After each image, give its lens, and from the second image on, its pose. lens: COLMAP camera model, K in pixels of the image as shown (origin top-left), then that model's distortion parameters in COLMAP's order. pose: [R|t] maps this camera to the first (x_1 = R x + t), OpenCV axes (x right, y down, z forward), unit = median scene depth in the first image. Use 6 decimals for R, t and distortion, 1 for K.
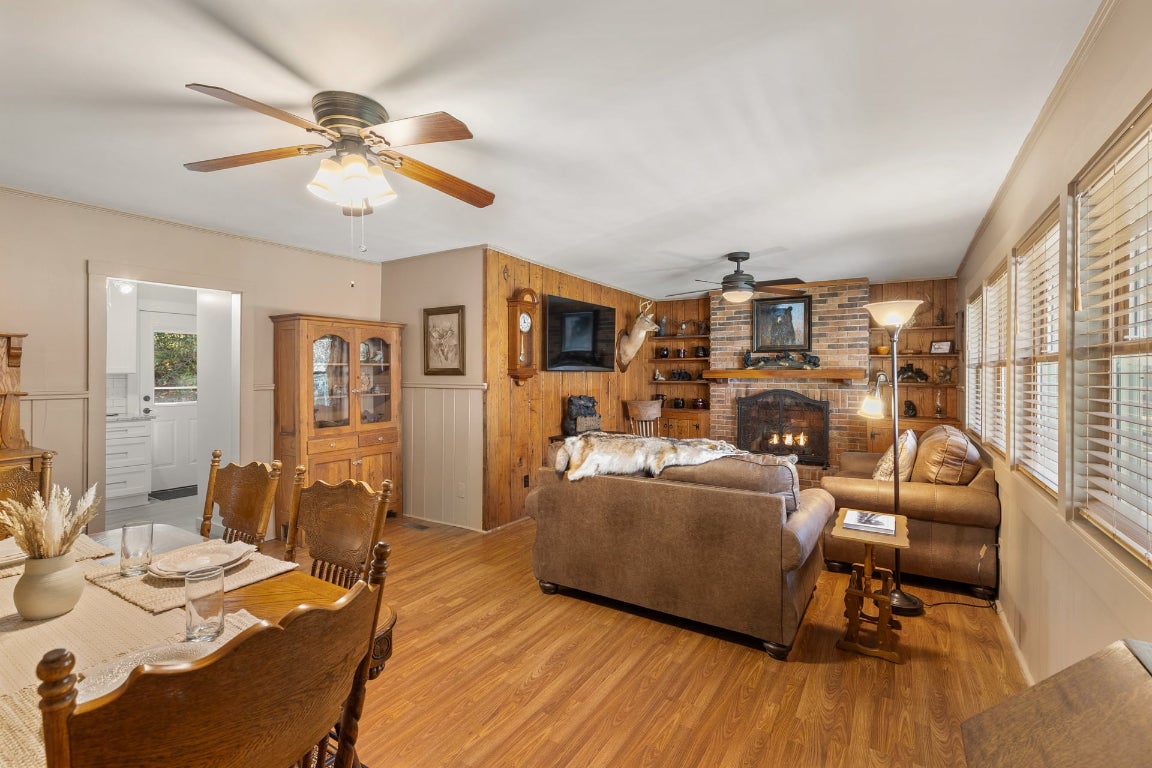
lens RADIAL K [[517.7, 0, 576.1], [0, 517.7, 376.9], [0, 0, 1]] dist [0.006619, -0.003102]
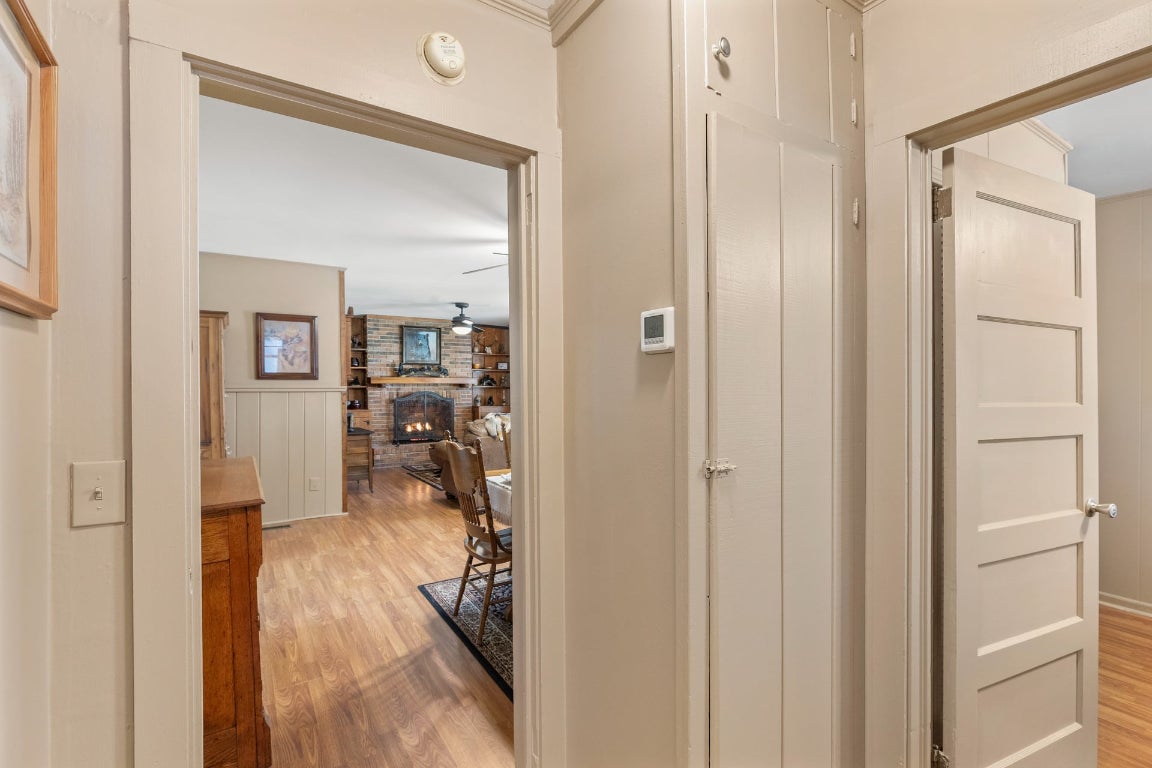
lens RADIAL K [[509.8, 0, 572.2], [0, 509.8, 397.0], [0, 0, 1]] dist [0.000501, -0.000239]
pose [[0.423793, -0.024194, 0.905436, -0.899661], [0.004632, 0.999688, 0.024544, 0.009111], [-0.905747, -0.006207, 0.423773, 0.045552]]
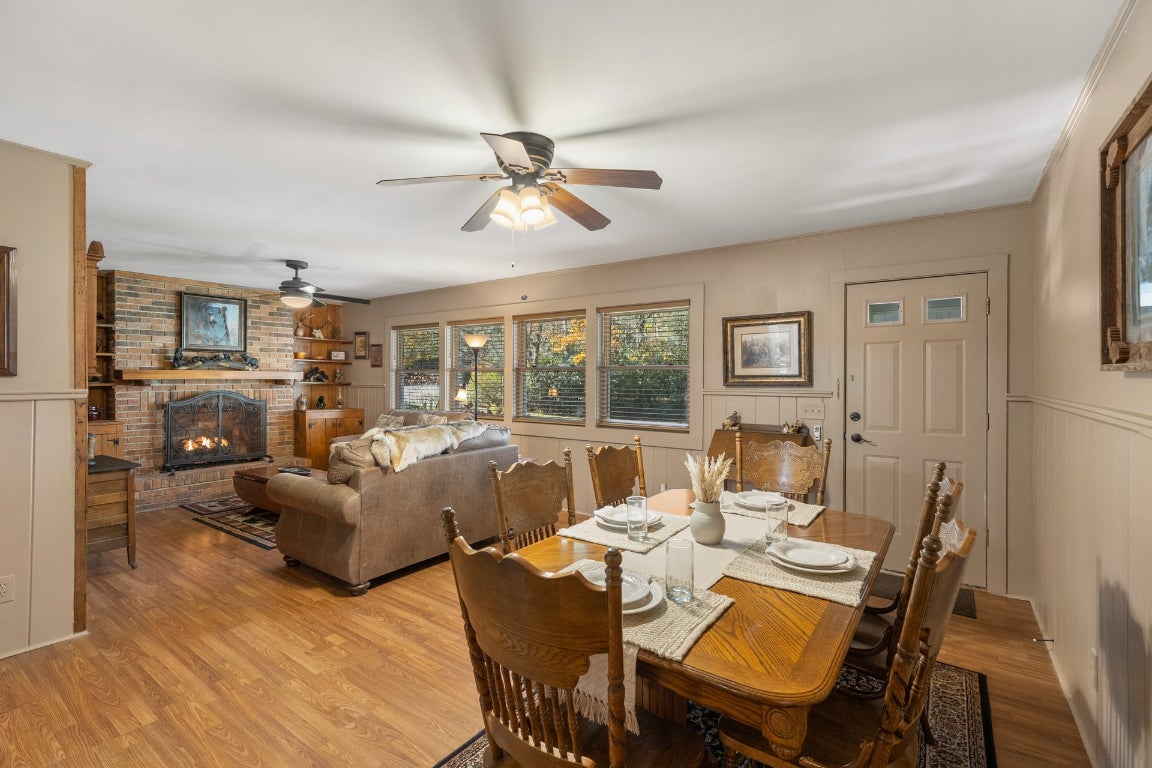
lens RADIAL K [[513.0, 0, 574.0], [0, 513.0, 378.2], [0, 0, 1]] dist [0.005691, -0.000638]
pose [[0.065147, -0.003356, 0.997870, -0.669604], [0.002703, 0.999991, 0.003186, -0.000516], [-0.997872, 0.002490, 0.065156, 0.347252]]
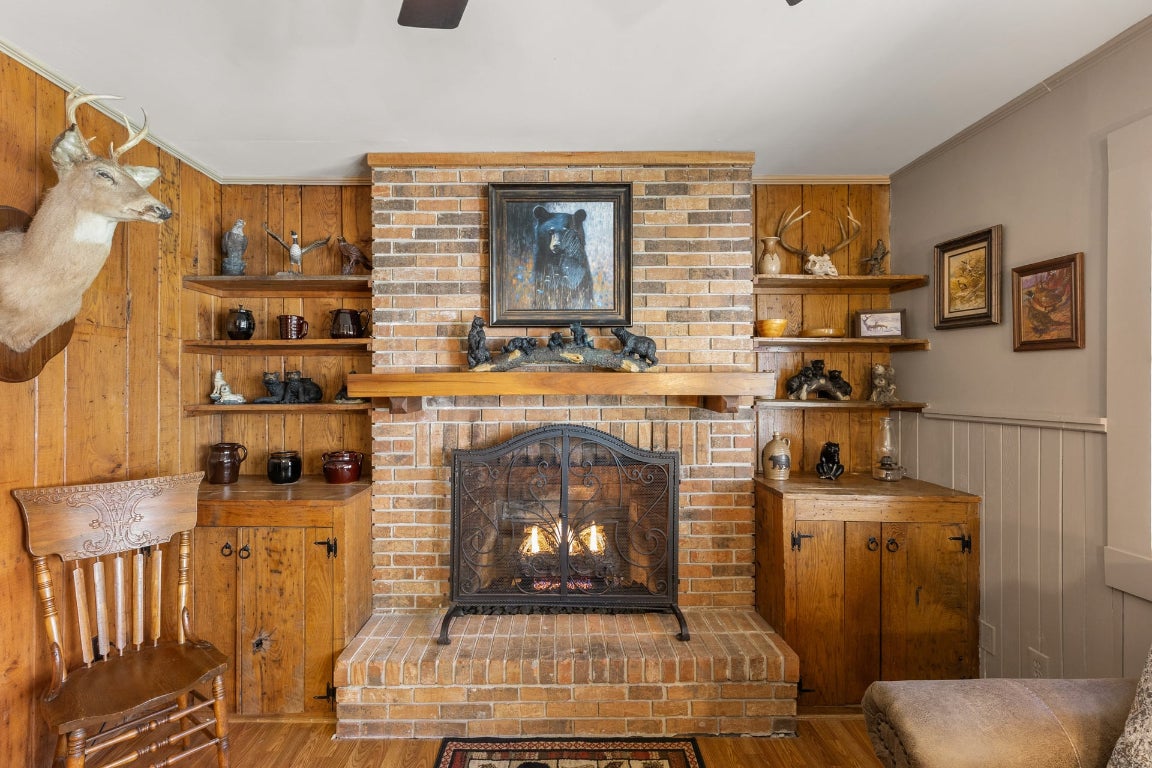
lens RADIAL K [[528.6, 0, 556.0], [0, 528.6, 383.3], [0, 0, 1]] dist [0.006957, -0.000910]
pose [[0.844974, -0.006086, 0.534773, 0.236268], [0.007423, 0.999972, -0.000349, -0.007442], [-0.534756, 0.004265, 0.844995, 0.865046]]
